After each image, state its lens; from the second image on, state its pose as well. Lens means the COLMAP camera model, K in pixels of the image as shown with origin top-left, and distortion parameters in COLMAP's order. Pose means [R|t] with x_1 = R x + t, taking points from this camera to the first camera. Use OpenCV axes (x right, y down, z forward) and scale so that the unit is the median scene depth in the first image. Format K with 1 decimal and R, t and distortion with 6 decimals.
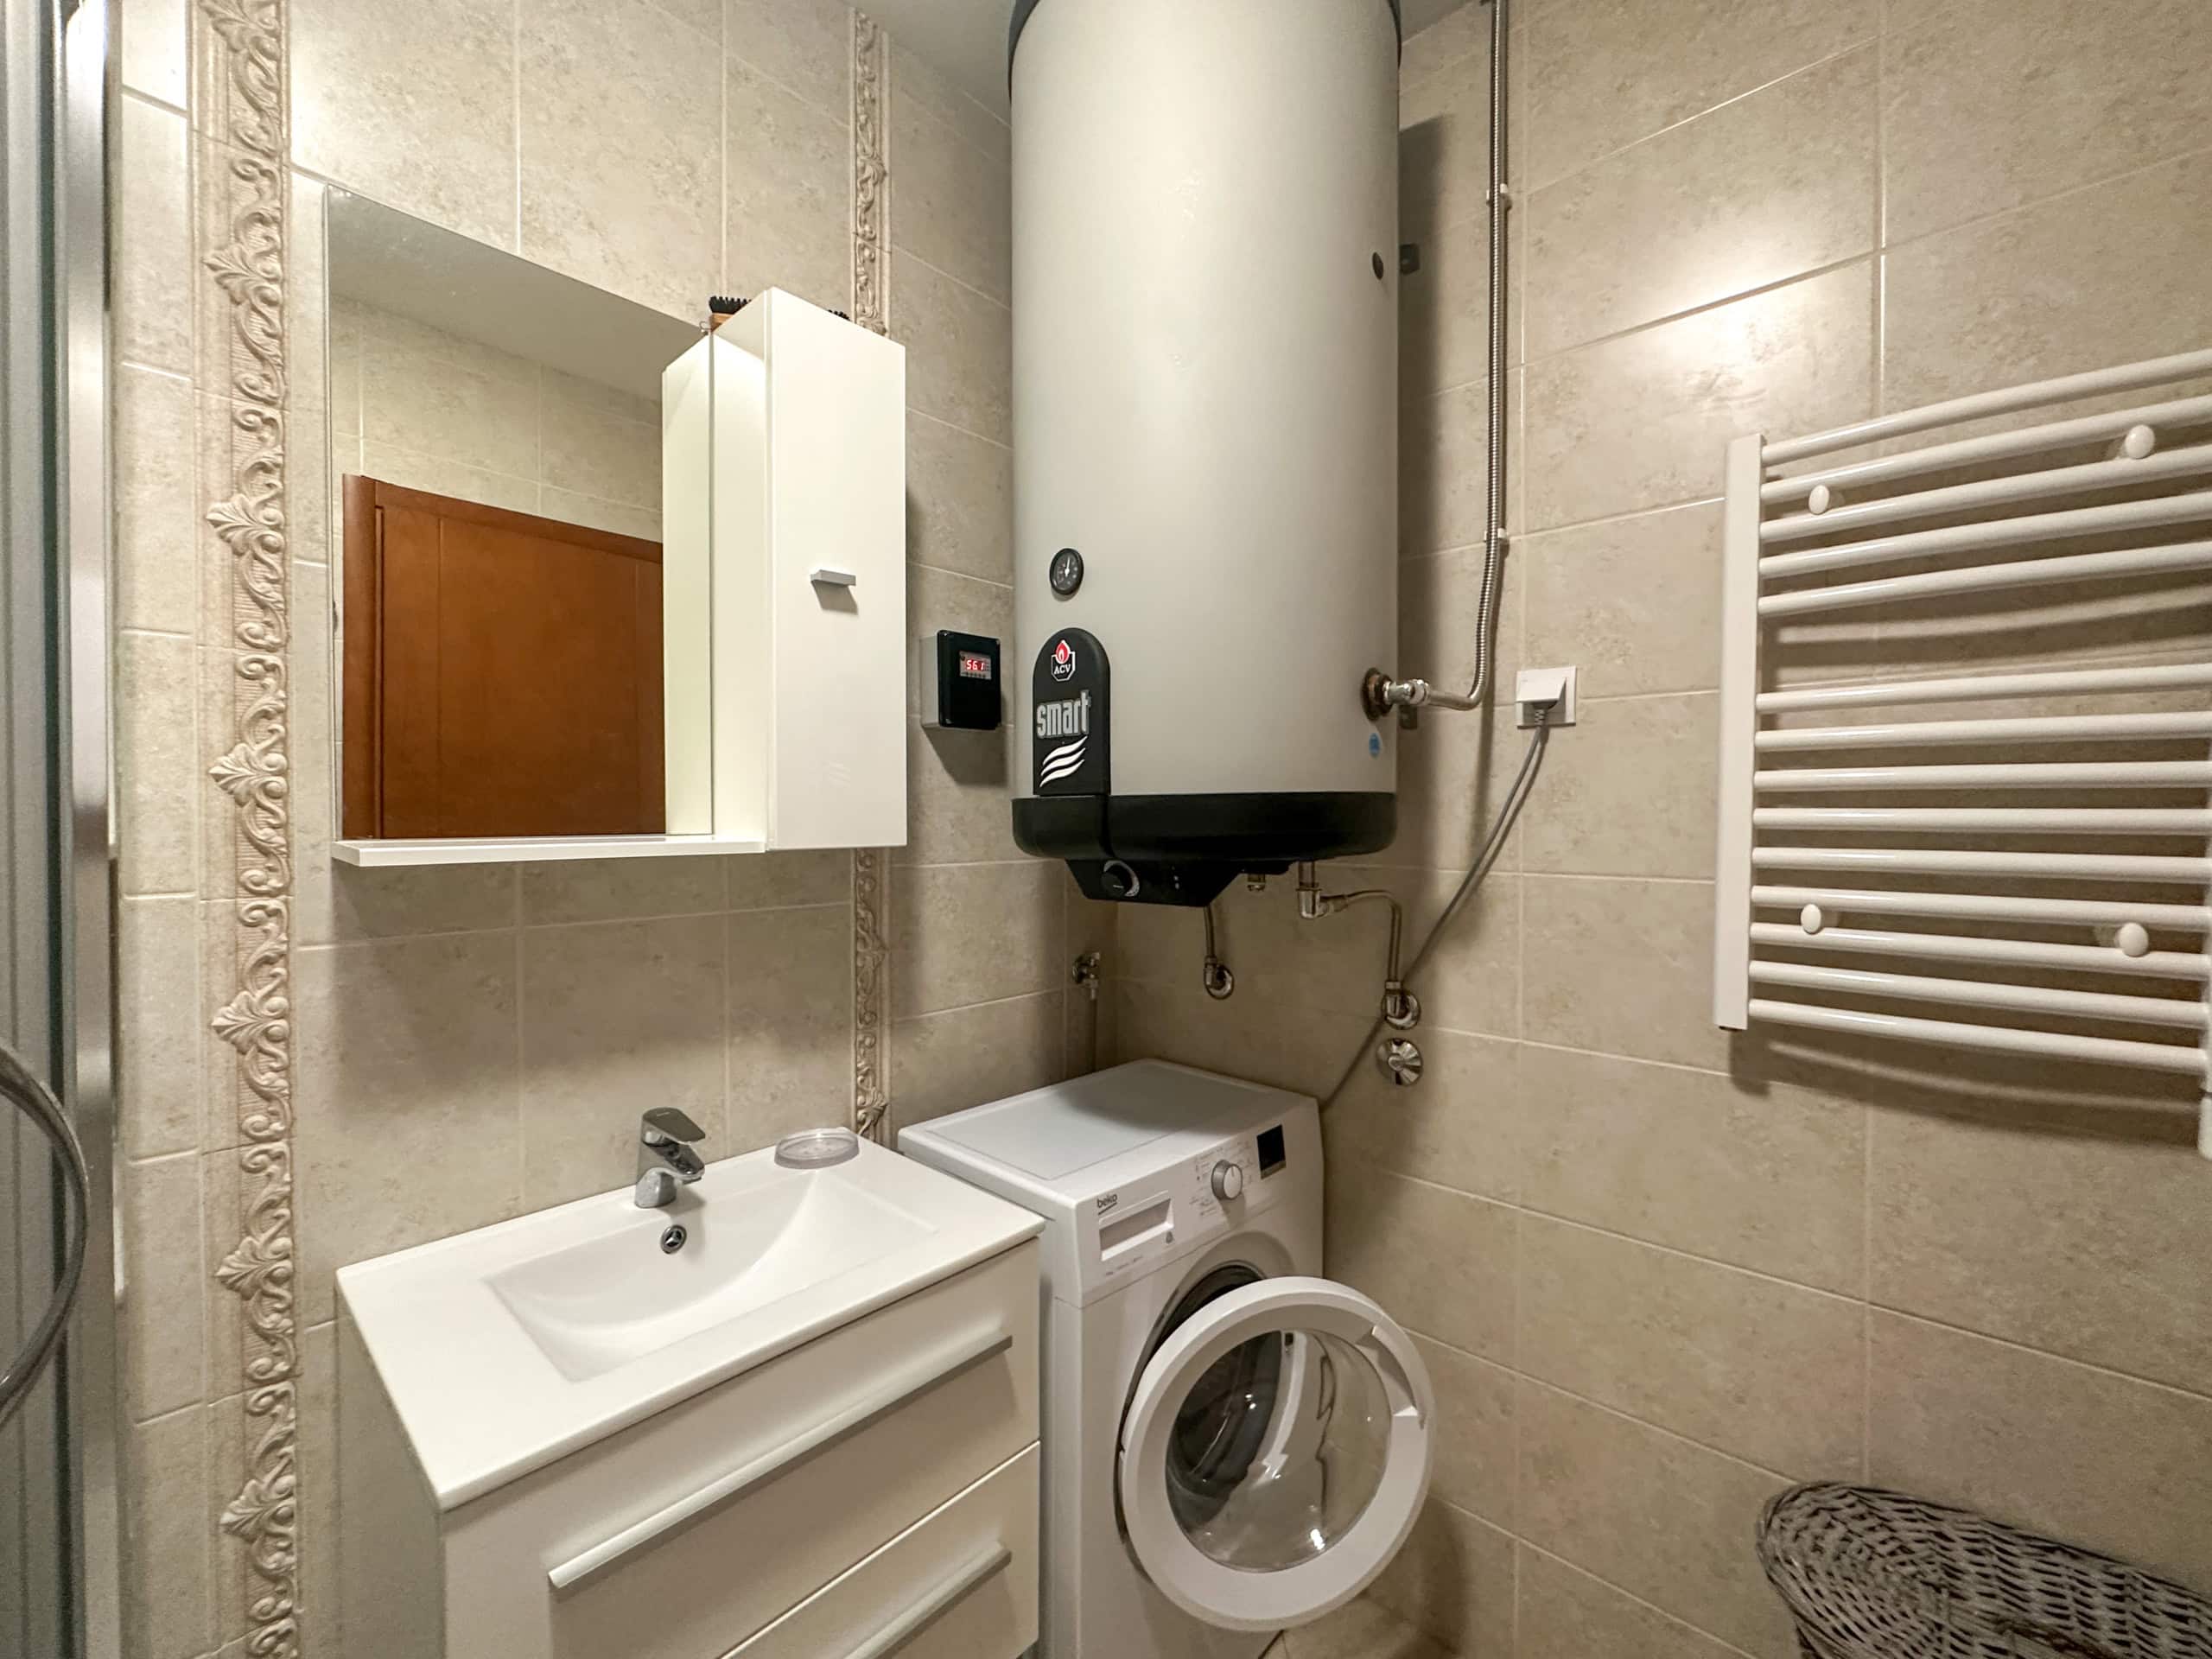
lens RADIAL K [[914.7, 0, 1105.1], [0, 914.7, 833.2], [0, 0, 1]] dist [-0.001363, 0.000321]
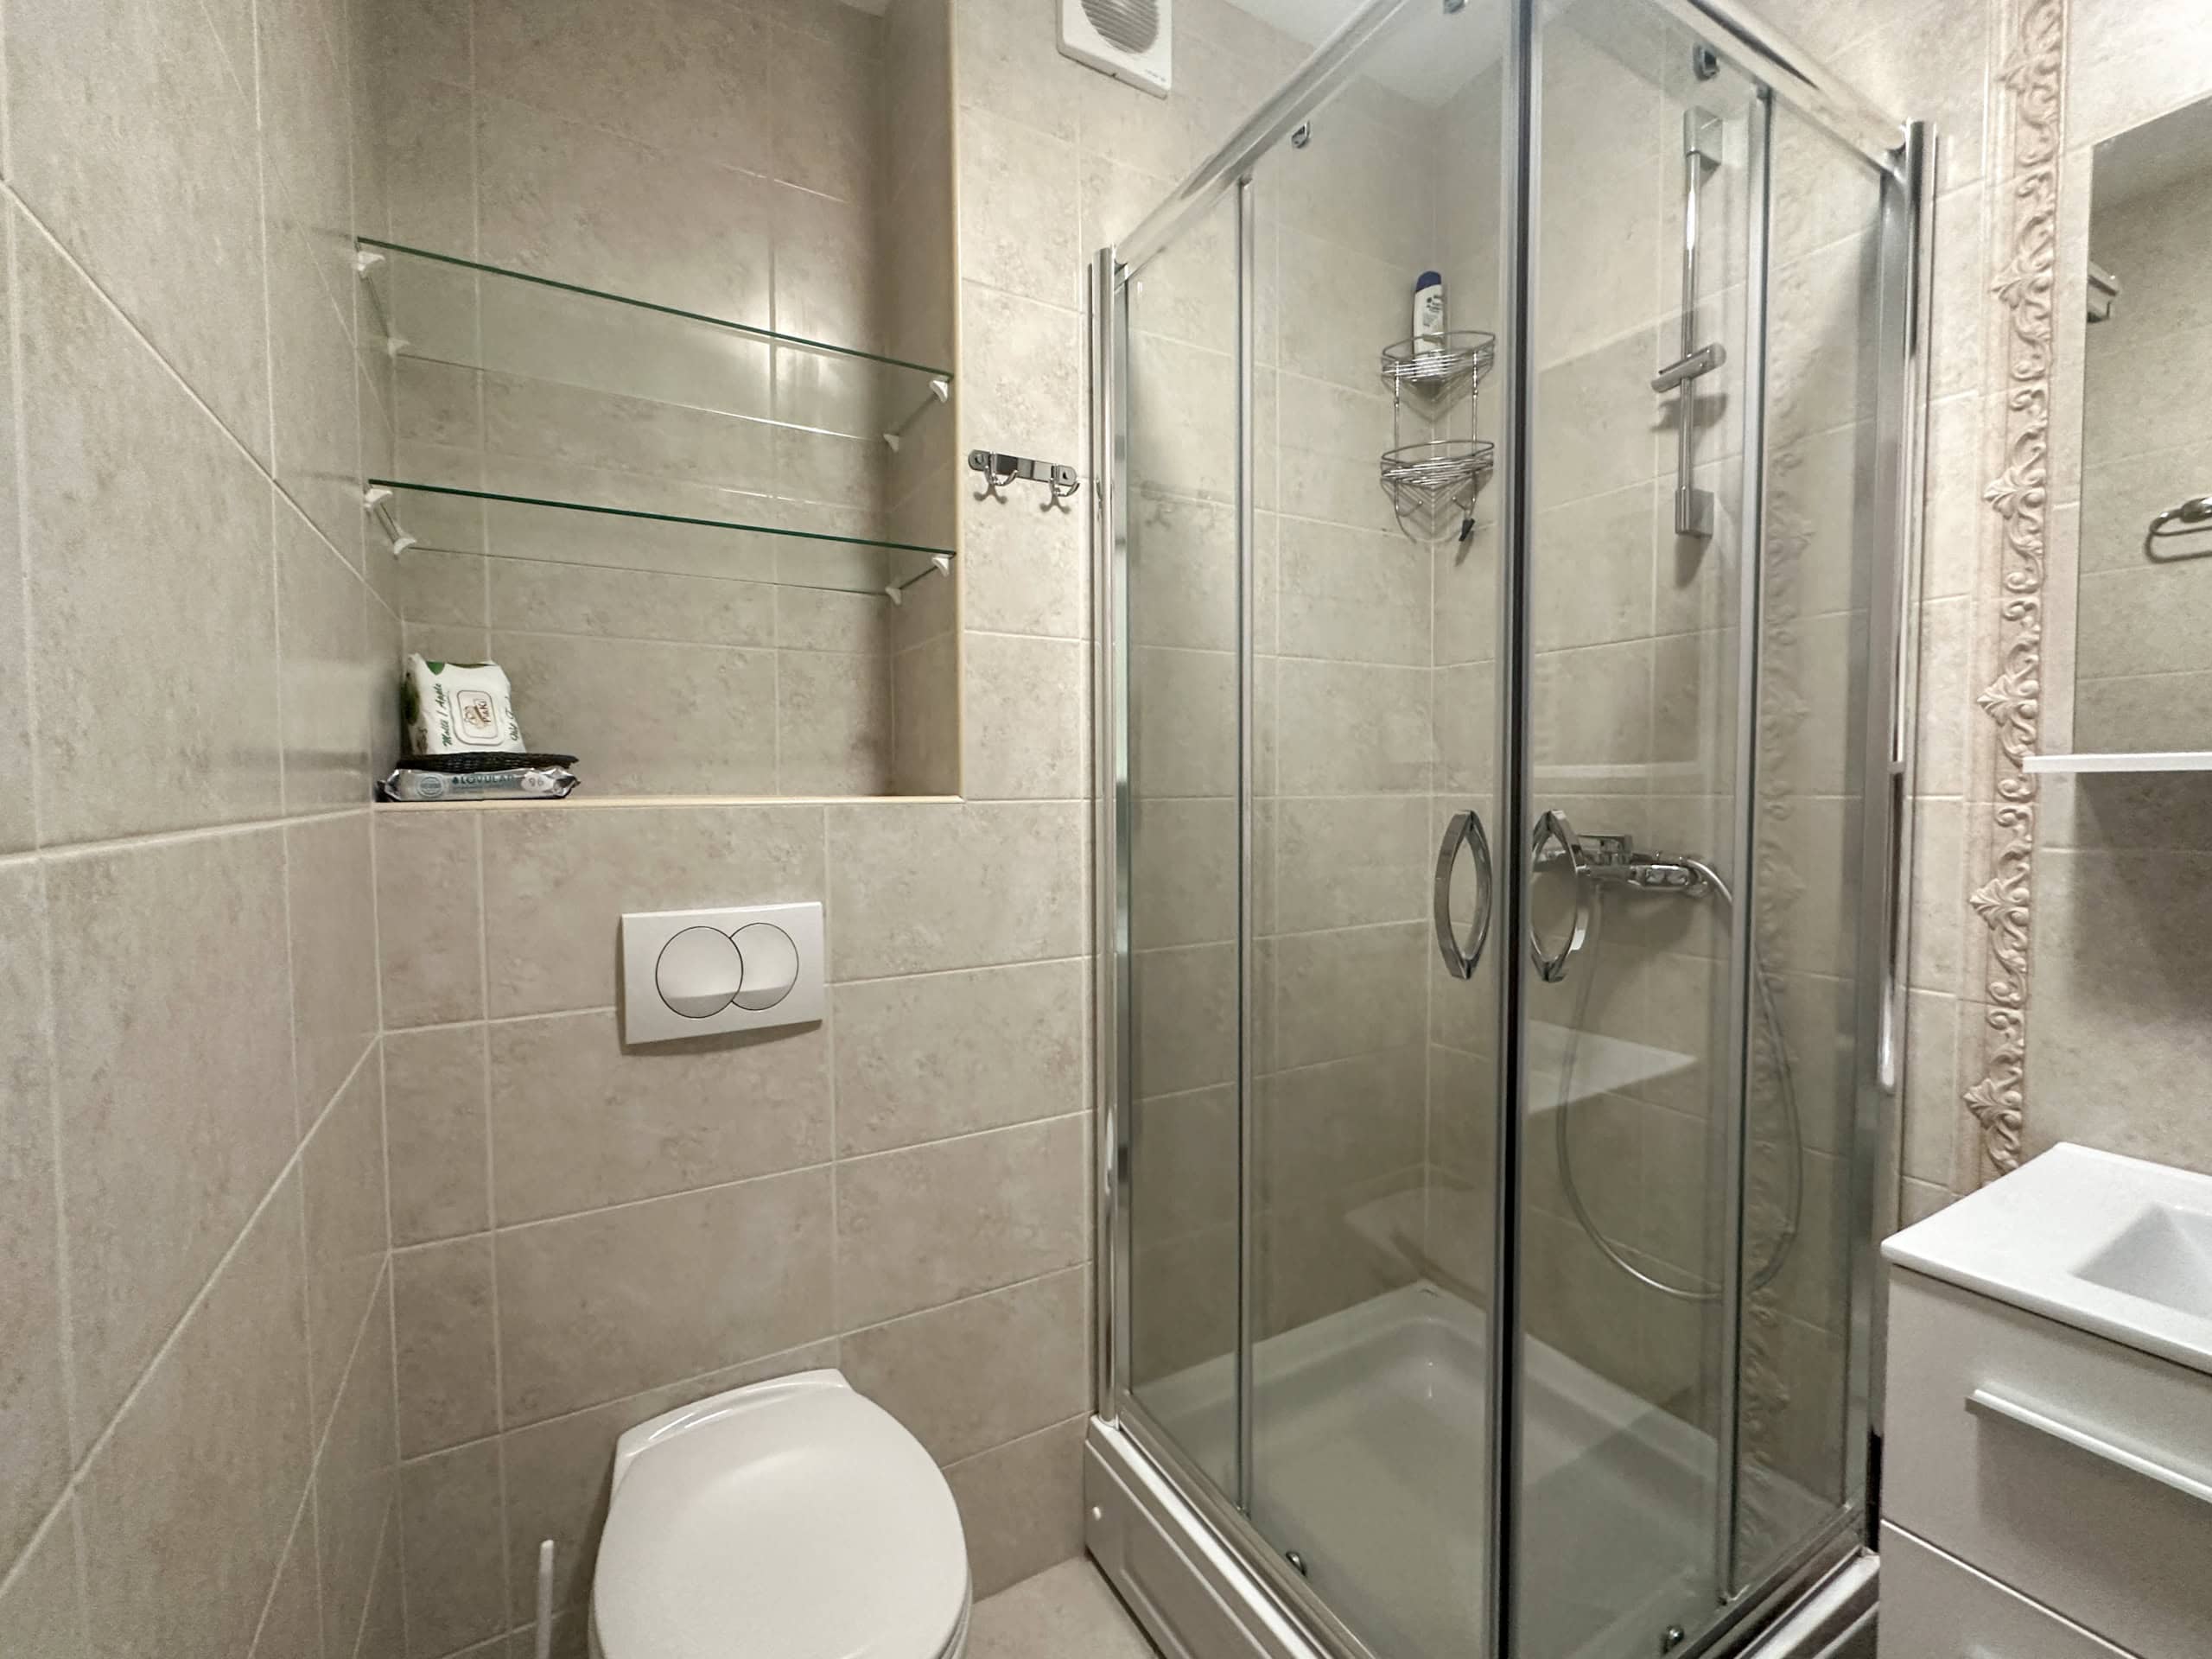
lens RADIAL K [[914.7, 0, 1105.1], [0, 914.7, 833.2], [0, 0, 1]] dist [-0.001363, 0.000321]
pose [[-0.286591, 0.059780, -0.956186, 0.567079], [-0.009116, 0.997836, 0.065116, 0.043464], [0.958010, 0.027378, -0.285426, 0.203915]]
